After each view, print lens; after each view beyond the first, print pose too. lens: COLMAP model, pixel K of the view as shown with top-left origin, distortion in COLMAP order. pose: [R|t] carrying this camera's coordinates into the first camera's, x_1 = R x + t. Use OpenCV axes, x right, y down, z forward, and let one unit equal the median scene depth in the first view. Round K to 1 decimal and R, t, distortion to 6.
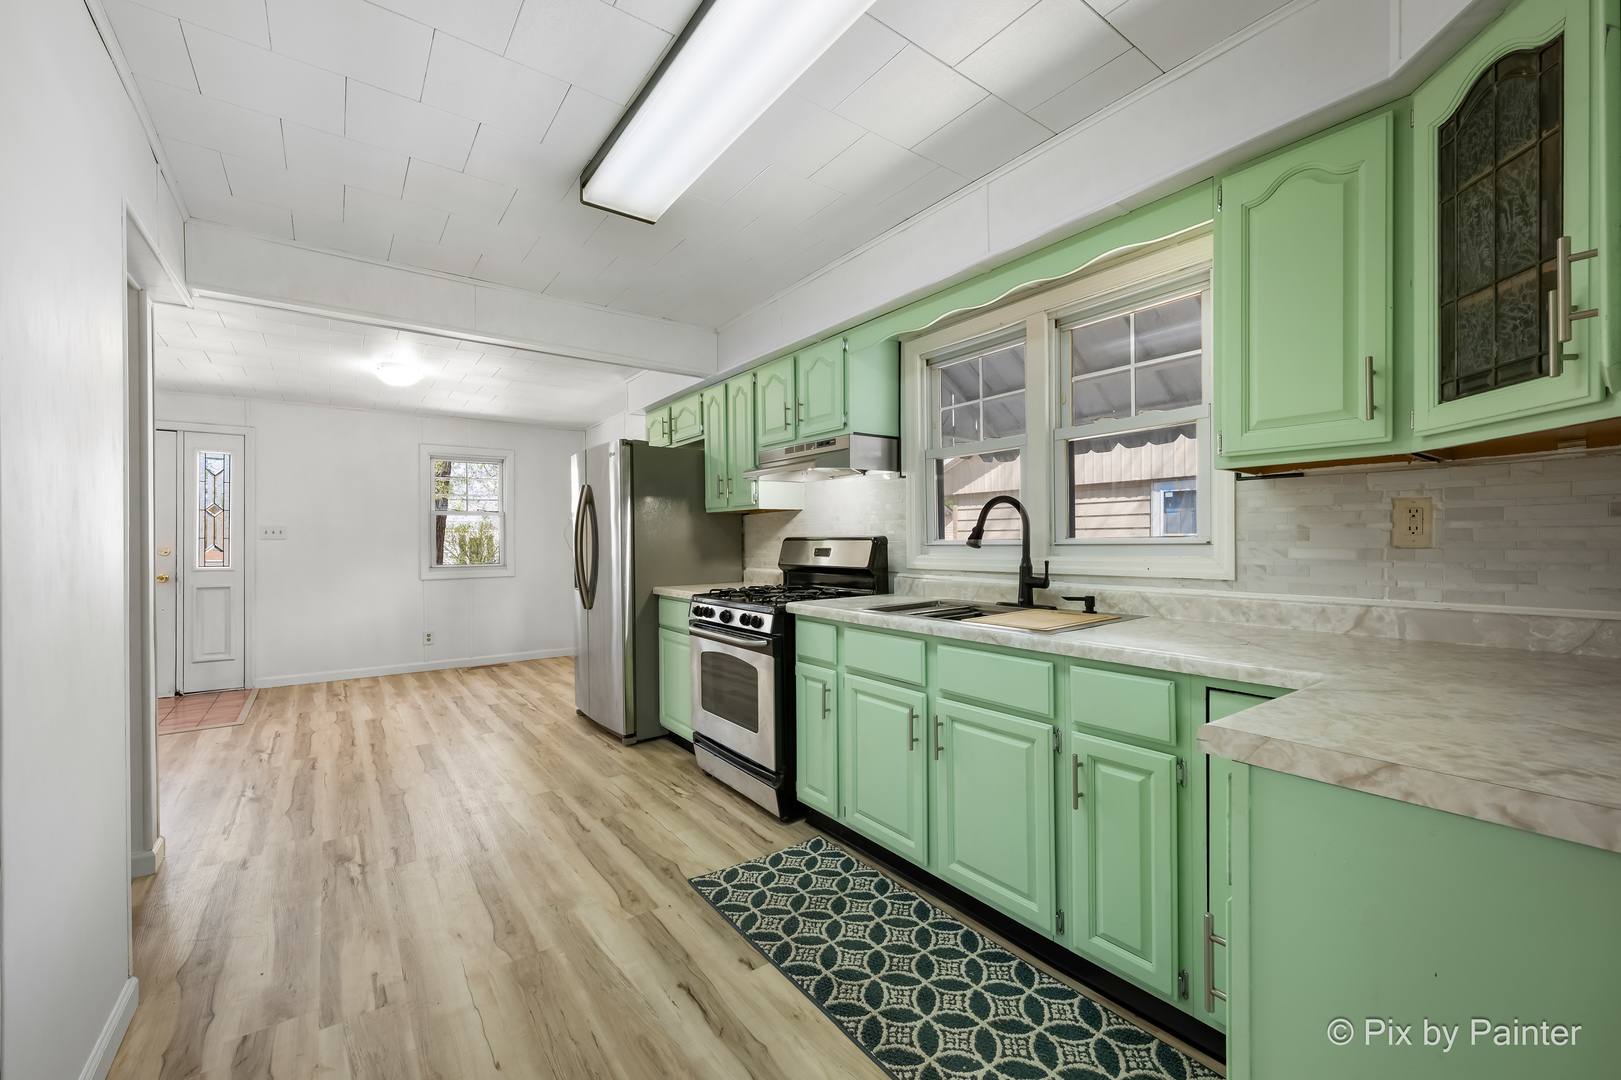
lens RADIAL K [[647.1, 0, 810.5], [0, 647.1, 540.0], [0, 0, 1]] dist [-0.000241, -0.000303]
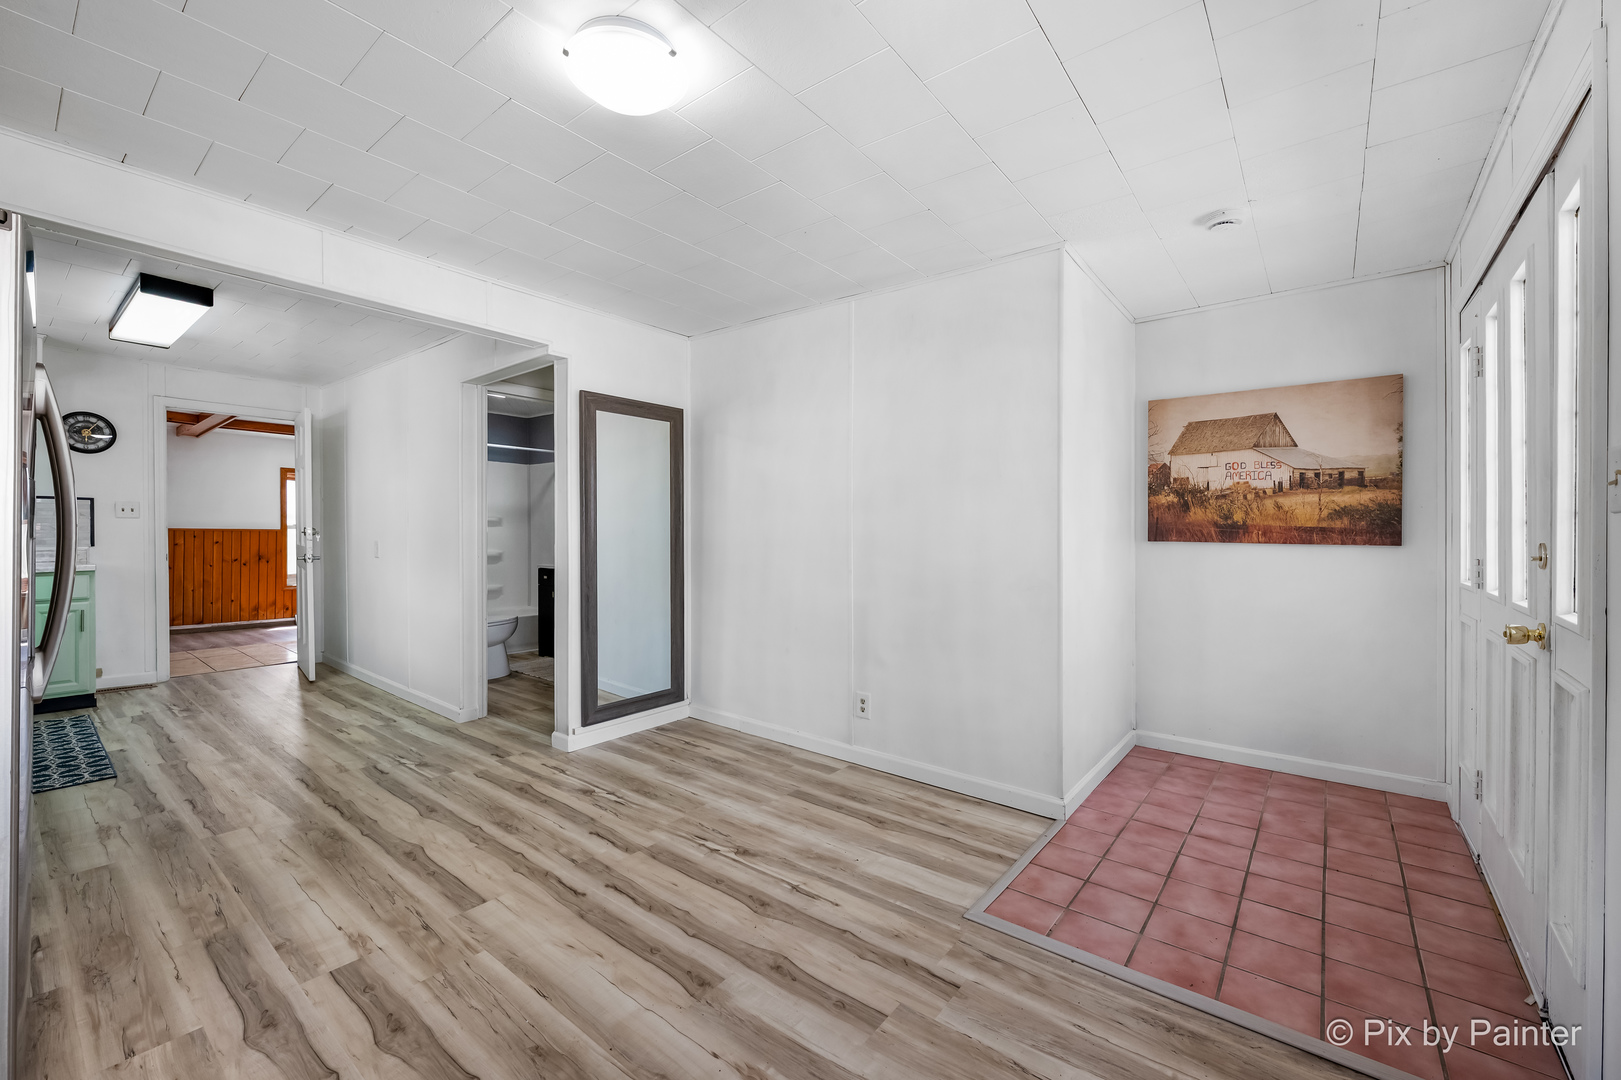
lens RADIAL K [[647.1, 0, 810.5], [0, 647.1, 540.0], [0, 0, 1]] dist [-0.000241, -0.000303]
pose [[-0.964165, 0.000539, -0.265301, -0.878358], [-0.001768, 0.999963, 0.008455, 0.015067], [0.265296, 0.008621, -0.964128, 1.920372]]
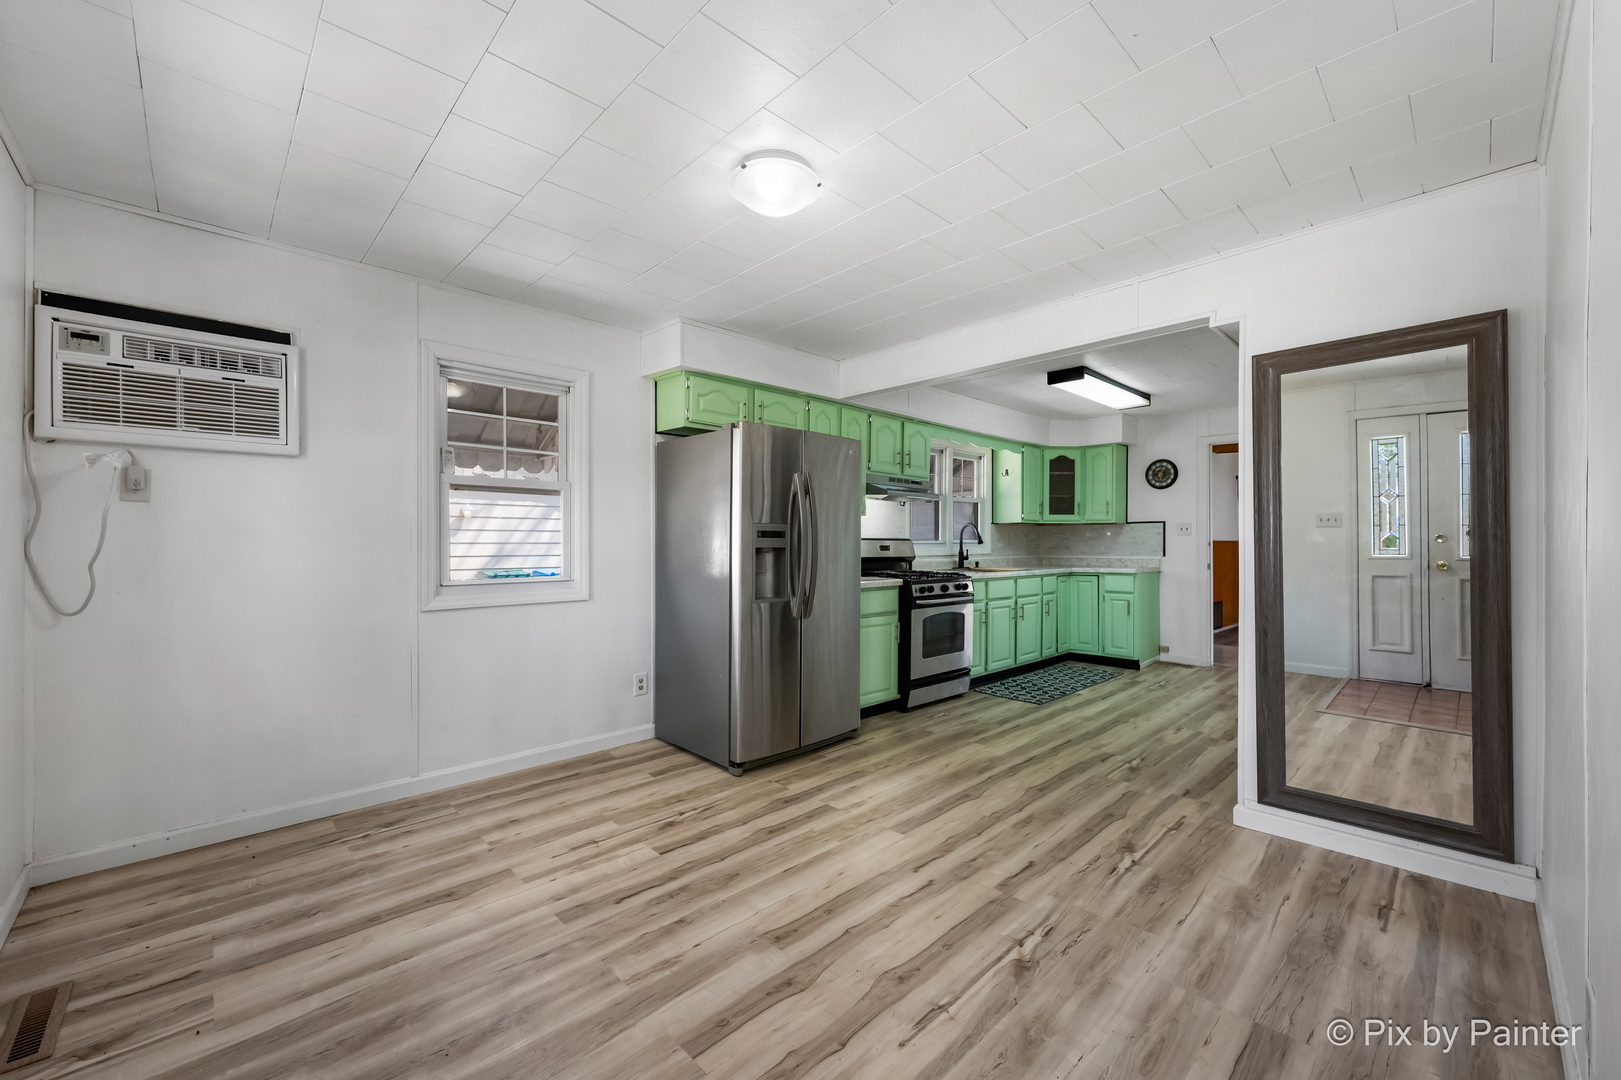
lens RADIAL K [[647.1, 0, 810.5], [0, 647.1, 540.0], [0, 0, 1]] dist [-0.000241, -0.000303]
pose [[-0.129754, 0.010315, 0.991493, -1.545001], [-0.002538, 0.999939, -0.010735, 0.017917], [-0.991543, -0.003910, -0.129720, 1.435941]]
